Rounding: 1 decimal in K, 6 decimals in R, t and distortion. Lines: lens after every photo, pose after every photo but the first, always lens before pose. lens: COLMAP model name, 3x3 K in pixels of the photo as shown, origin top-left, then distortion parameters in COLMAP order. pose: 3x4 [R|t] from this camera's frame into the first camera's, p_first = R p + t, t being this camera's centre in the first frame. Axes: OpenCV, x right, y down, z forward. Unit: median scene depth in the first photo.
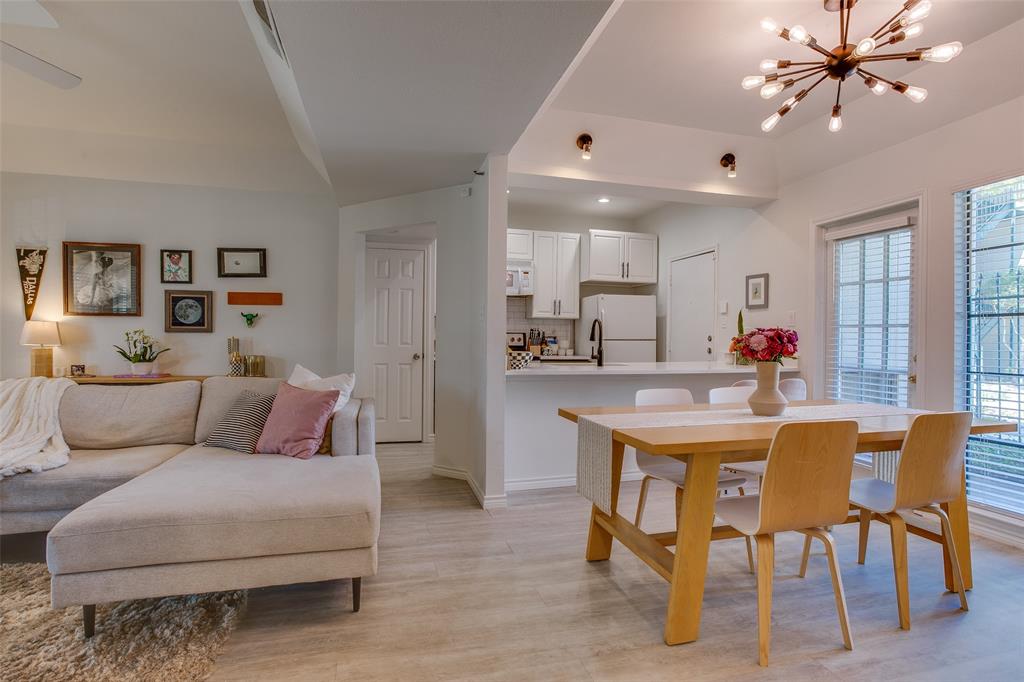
lens RADIAL K [[515.0, 0, 507.4], [0, 515.0, 340.8], [0, 0, 1]] dist [-0.049539, 0.012804]
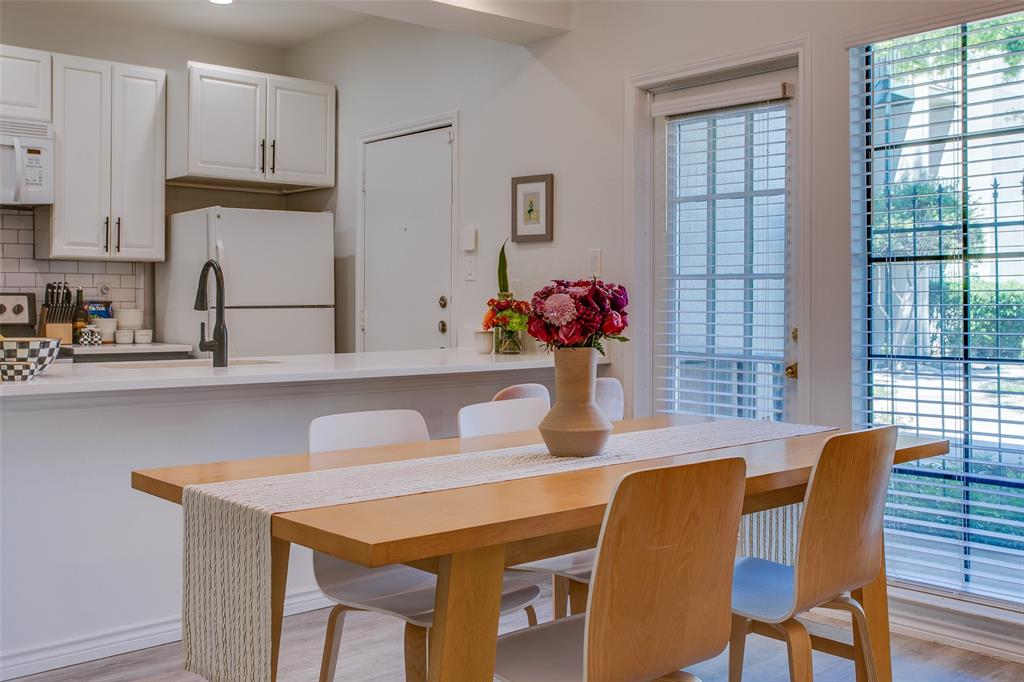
lens RADIAL K [[1076.6, 0, 530.1], [0, 1076.6, 309.4], [0, 0, 1]] dist [-0.027905, 0.000000]
pose [[0.889654, -0.011665, 0.456487, -0.006568], [0.011533, 0.999929, 0.003076, 0.000008], [-0.456490, 0.002528, 0.889725, 0.054568]]
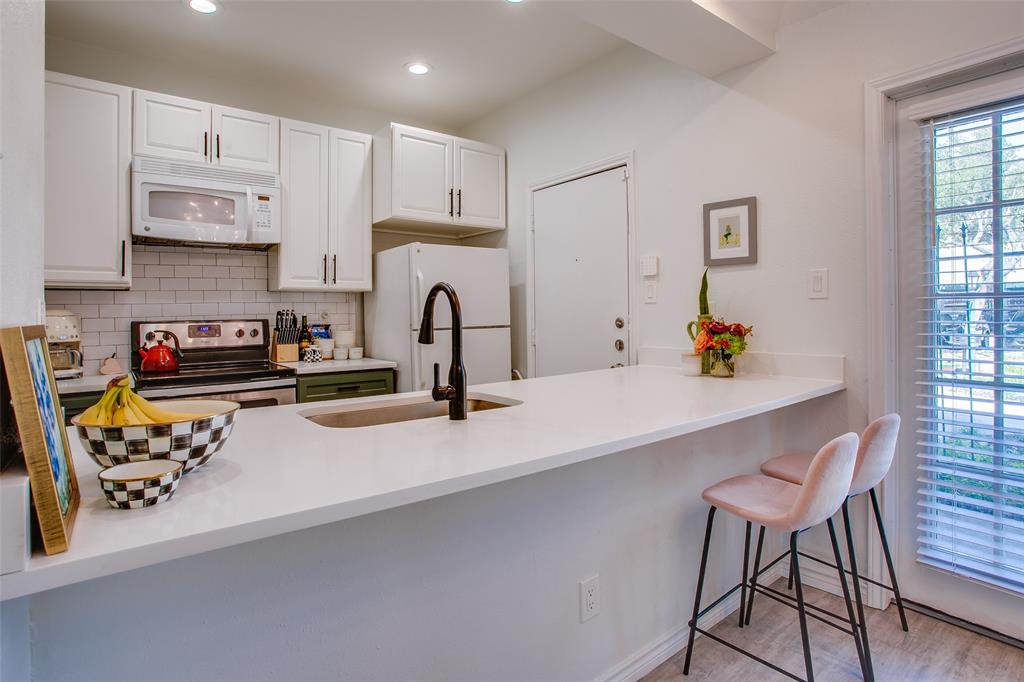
lens RADIAL K [[515.0, 0, 493.9], [0, 515.0, 311.7], [0, 0, 1]] dist [-0.049539, 0.012804]
pose [[0.921178, -0.019570, 0.388649, 0.082395], [0.024584, 0.999666, -0.007933, -0.023668], [-0.388364, 0.016863, 0.921352, 0.801949]]
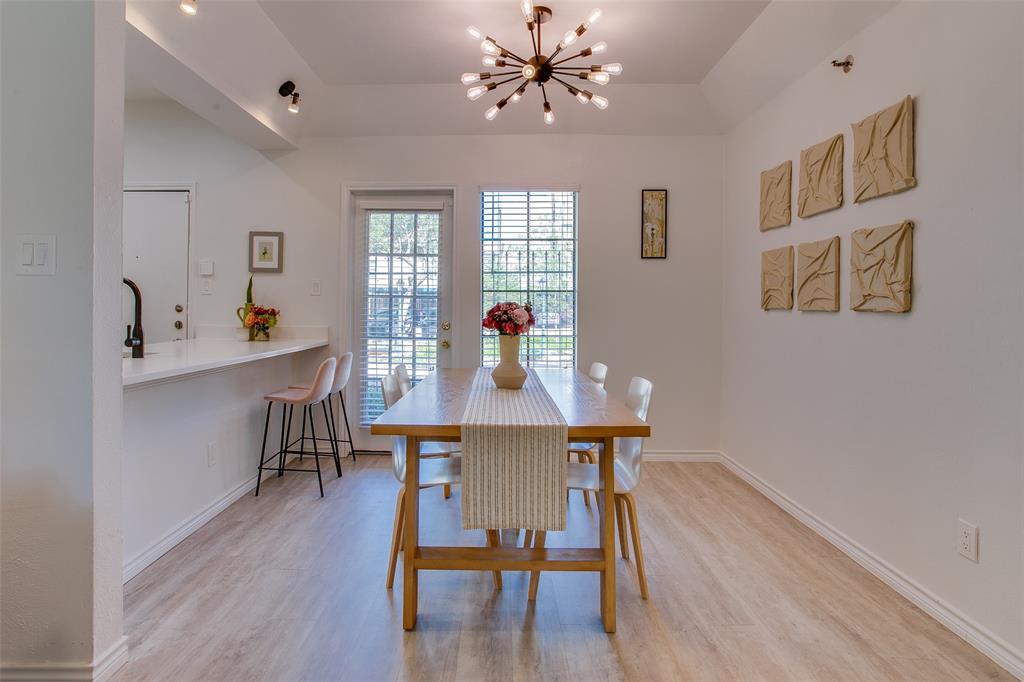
lens RADIAL K [[577.1, 0, 503.5], [0, 577.1, 309.0], [0, 0, 1]] dist [-0.019091, 0.000633]
pose [[0.241431, -0.006891, 0.970393, -0.430331], [0.005000, 0.999970, 0.005857, -0.009910], [-0.970405, 0.003438, 0.241459, 0.517556]]
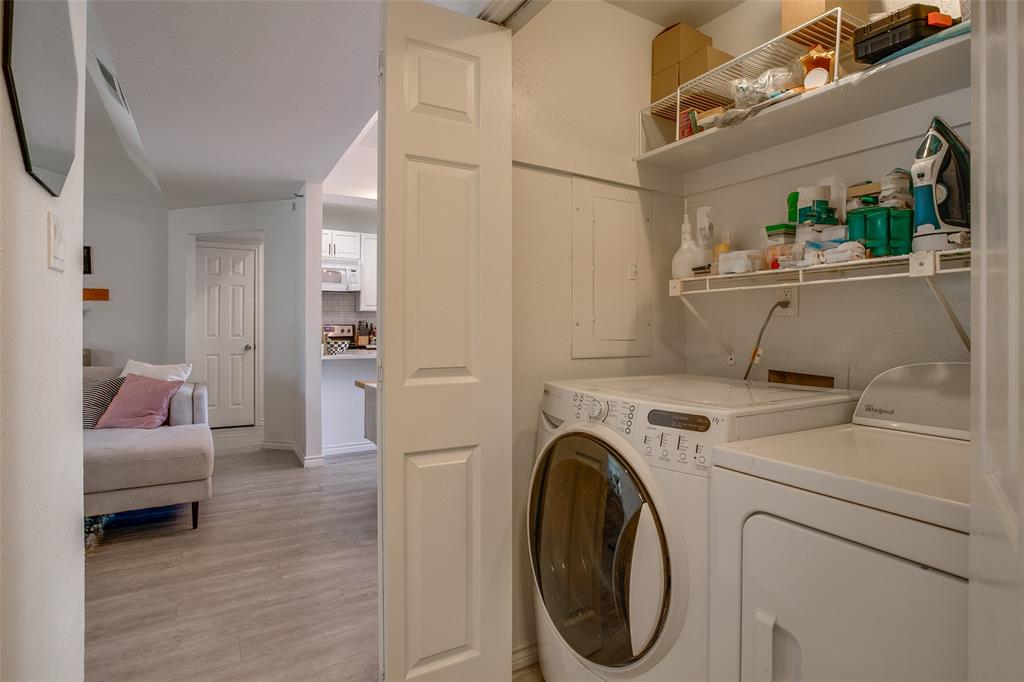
lens RADIAL K [[515.0, 0, 505.6], [0, 515.0, 328.2], [0, 0, 1]] dist [-0.049539, 0.012804]
pose [[0.959935, -0.010664, 0.280019, 0.068673], [0.012056, 0.999922, -0.003251, 0.000167], [-0.279963, 0.006497, 0.959989, -0.282166]]
